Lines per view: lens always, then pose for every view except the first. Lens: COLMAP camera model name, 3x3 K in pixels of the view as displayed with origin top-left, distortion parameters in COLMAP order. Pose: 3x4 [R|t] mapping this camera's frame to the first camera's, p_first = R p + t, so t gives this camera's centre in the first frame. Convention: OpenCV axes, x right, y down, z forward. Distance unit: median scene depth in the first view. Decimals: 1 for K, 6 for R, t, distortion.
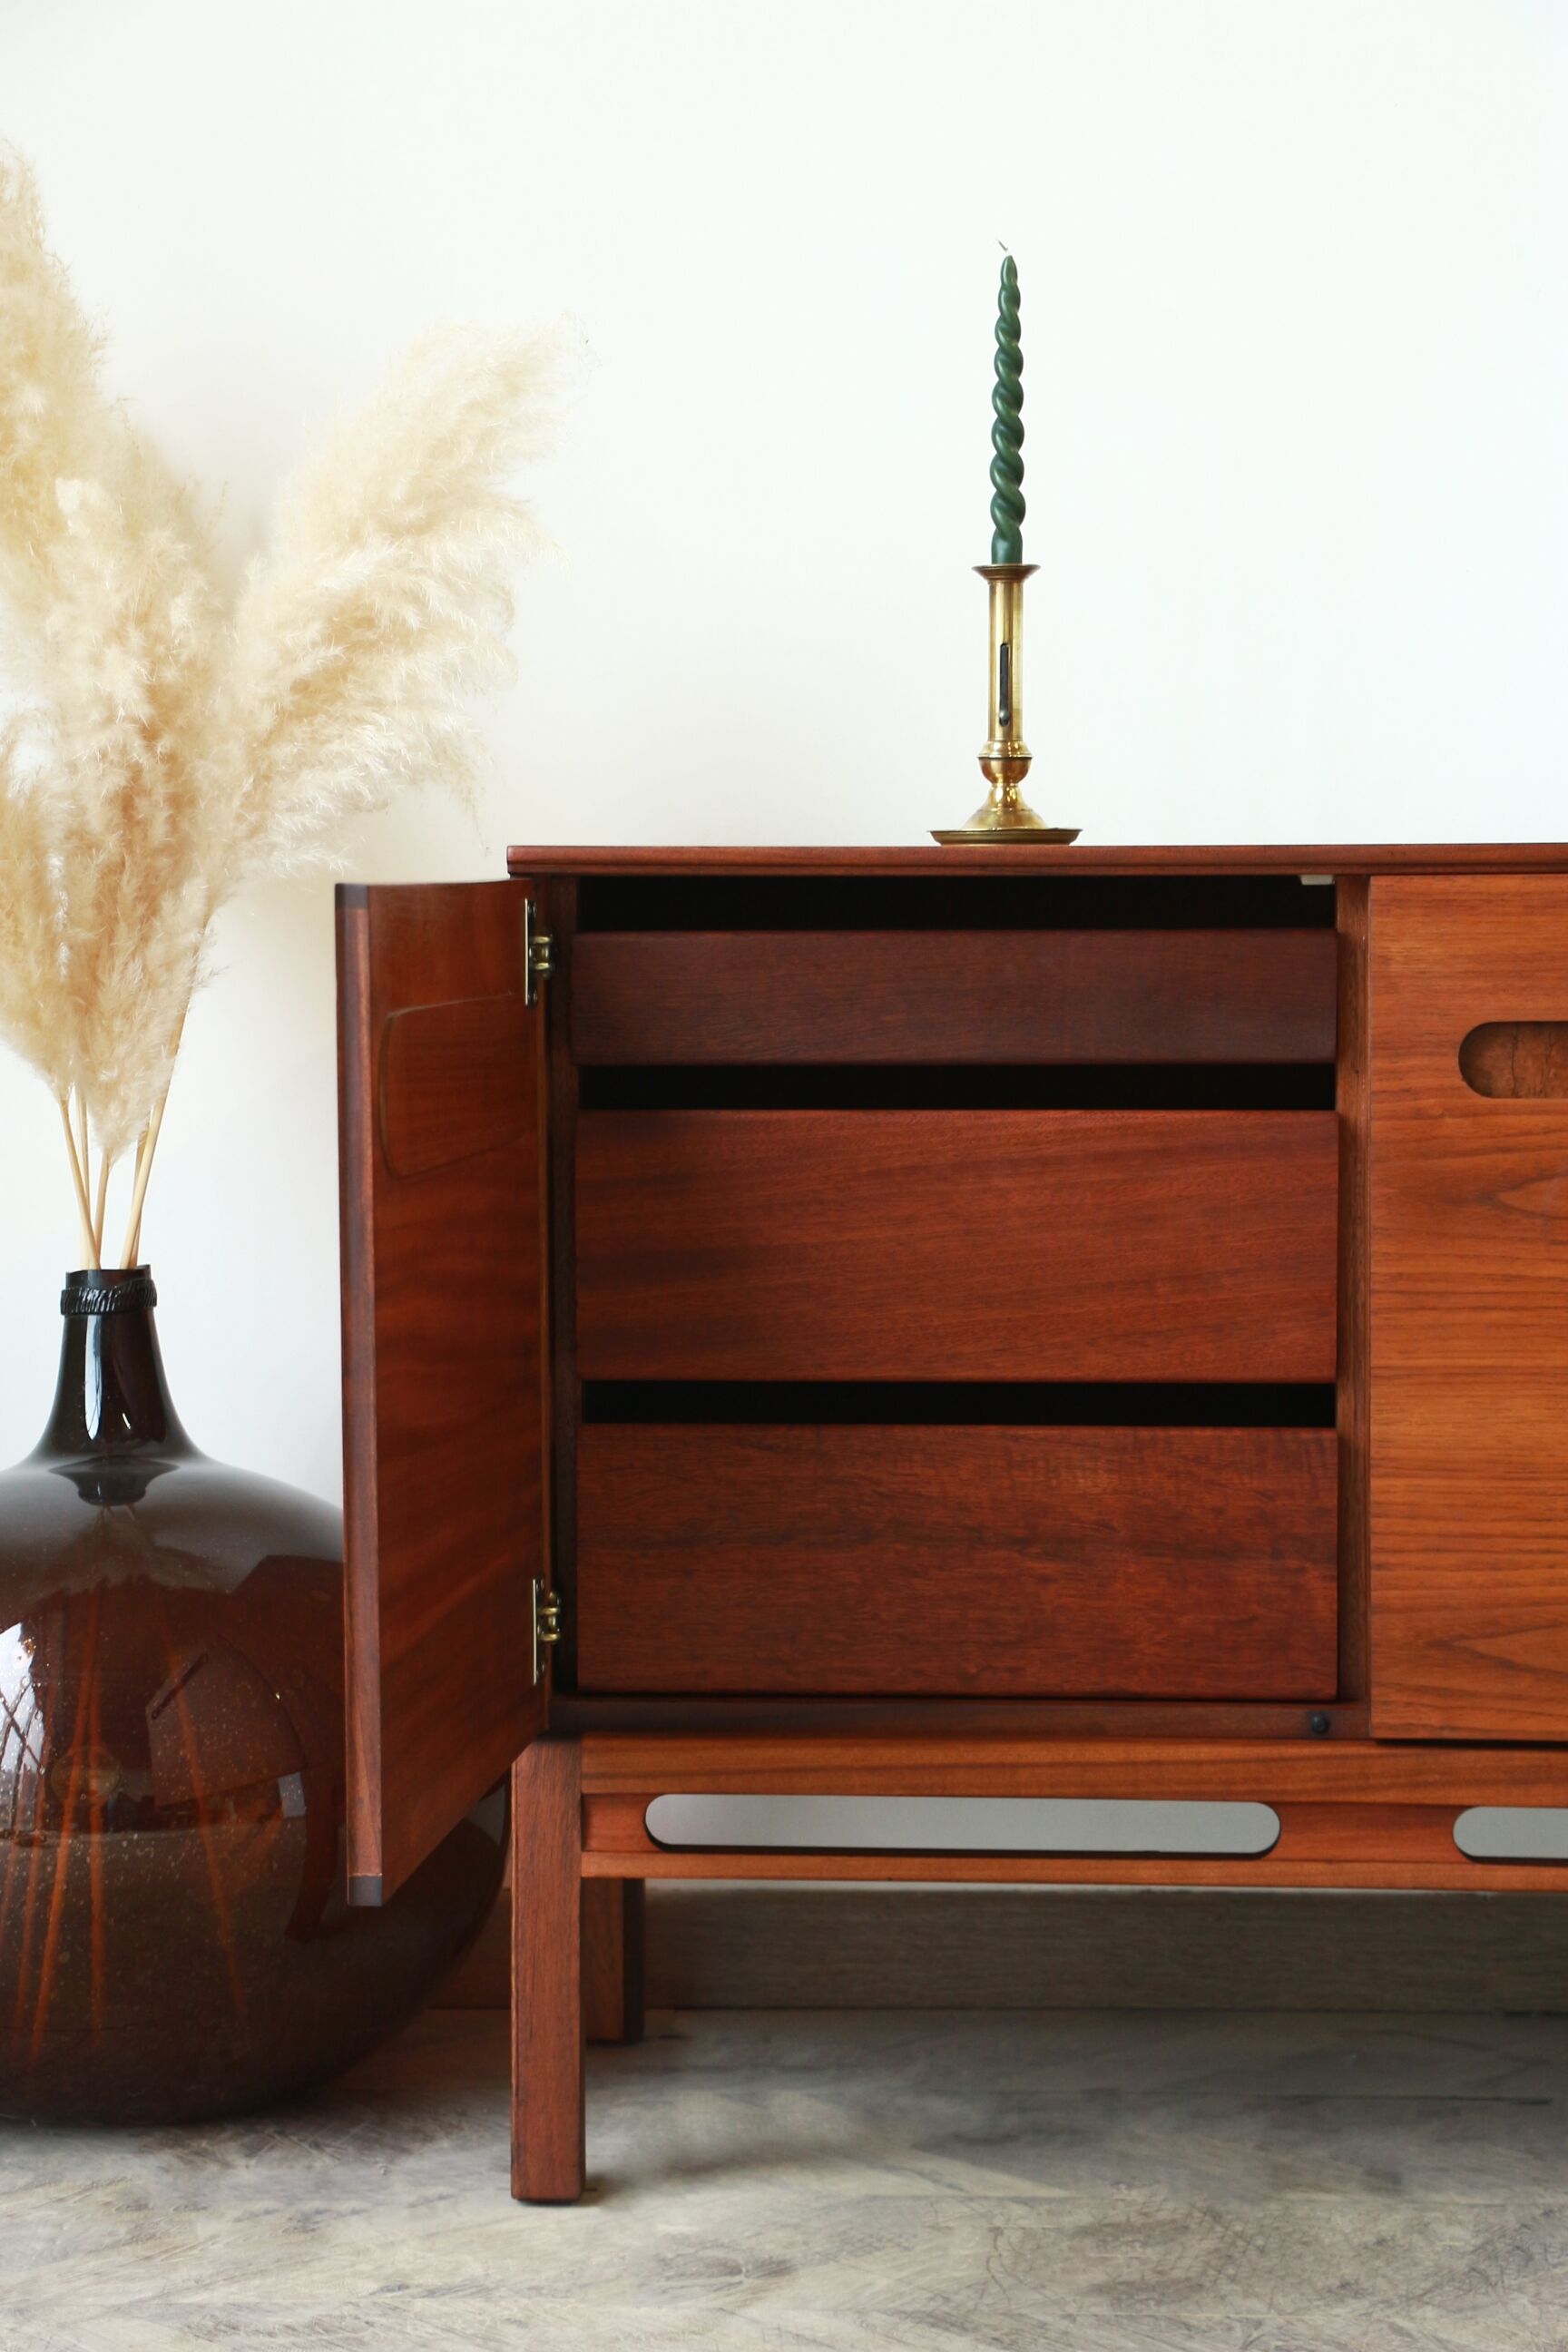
lens RADIAL K [[4962.4, 0, 782.0], [0, 4962.4, 1211.5], [0, 0, 1]] dist [0.249936, 0.633486]
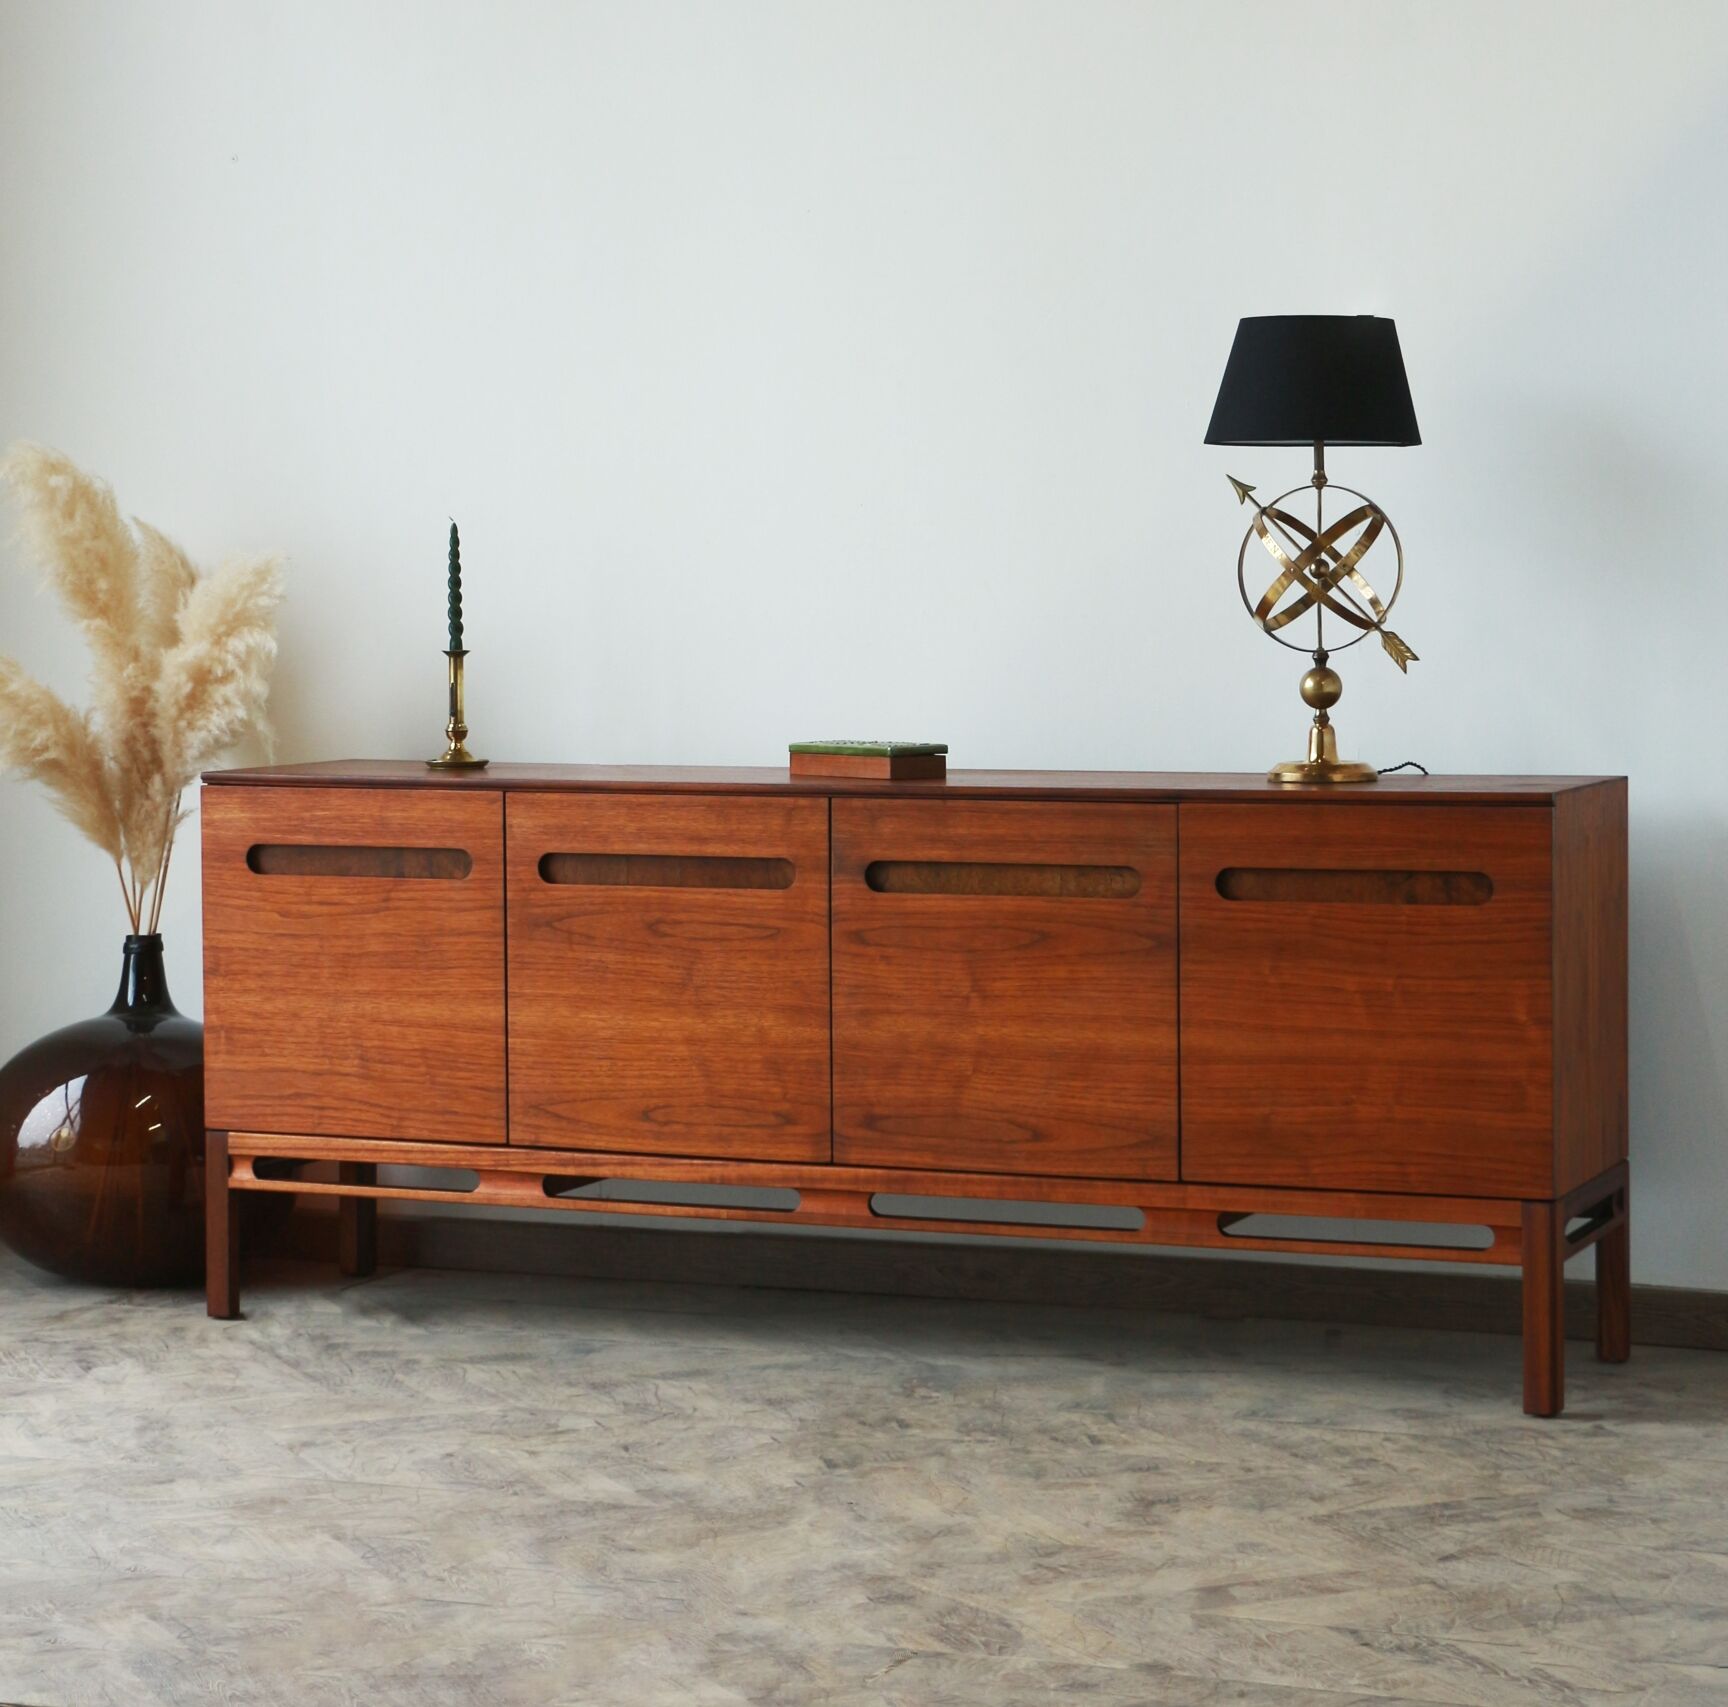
lens RADIAL K [[4120.5, 0, 859.5], [0, 4120.5, 771.2], [0, 0, 1]] dist [0.112033, -0.015865]
pose [[0.944819, 0.017723, -0.327114, 0.922851], [-0.023641, 0.999621, -0.014122, -0.051669], [0.326739, 0.021076, 0.944879, -0.841332]]
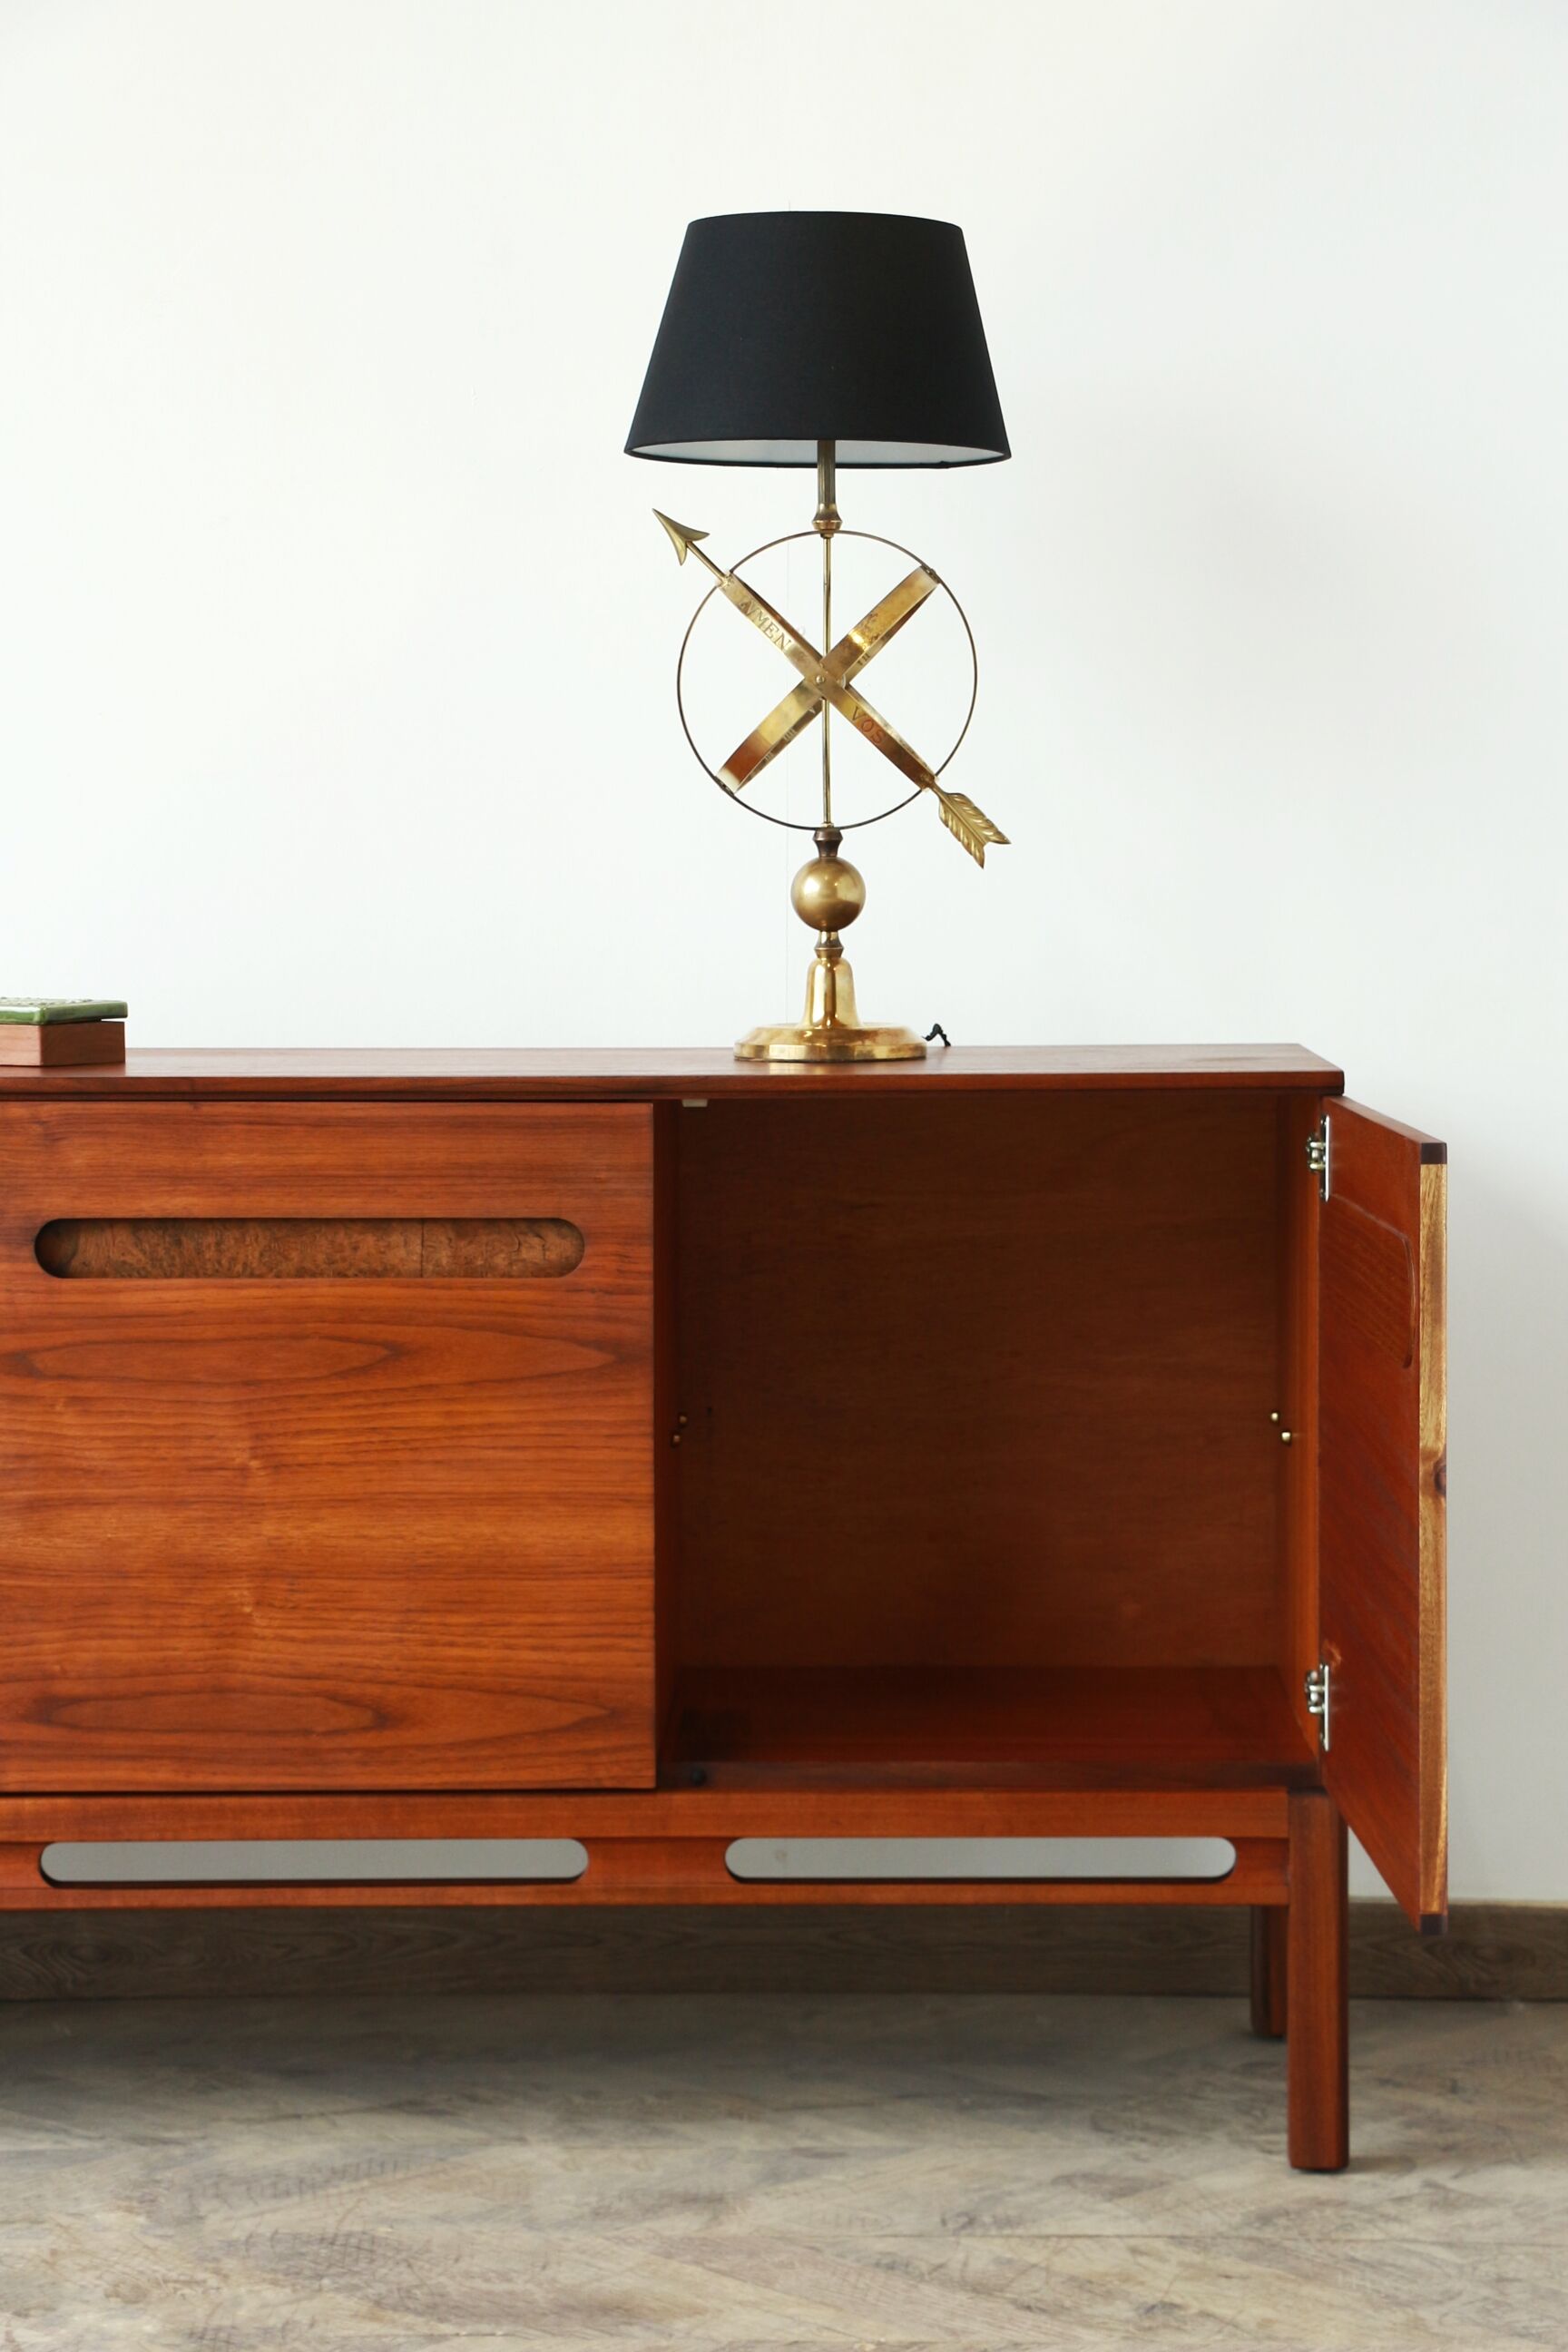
lens RADIAL K [[4962.4, 0, 782.0], [0, 4962.4, 1211.5], [0, 0, 1]] dist [0.249936, 0.633486]
pose [[0.999223, 0.002480, 0.039331, 0.436746], [-0.002733, 0.999976, 0.006393, -0.047498], [-0.039314, -0.006496, 0.999206, -0.267362]]
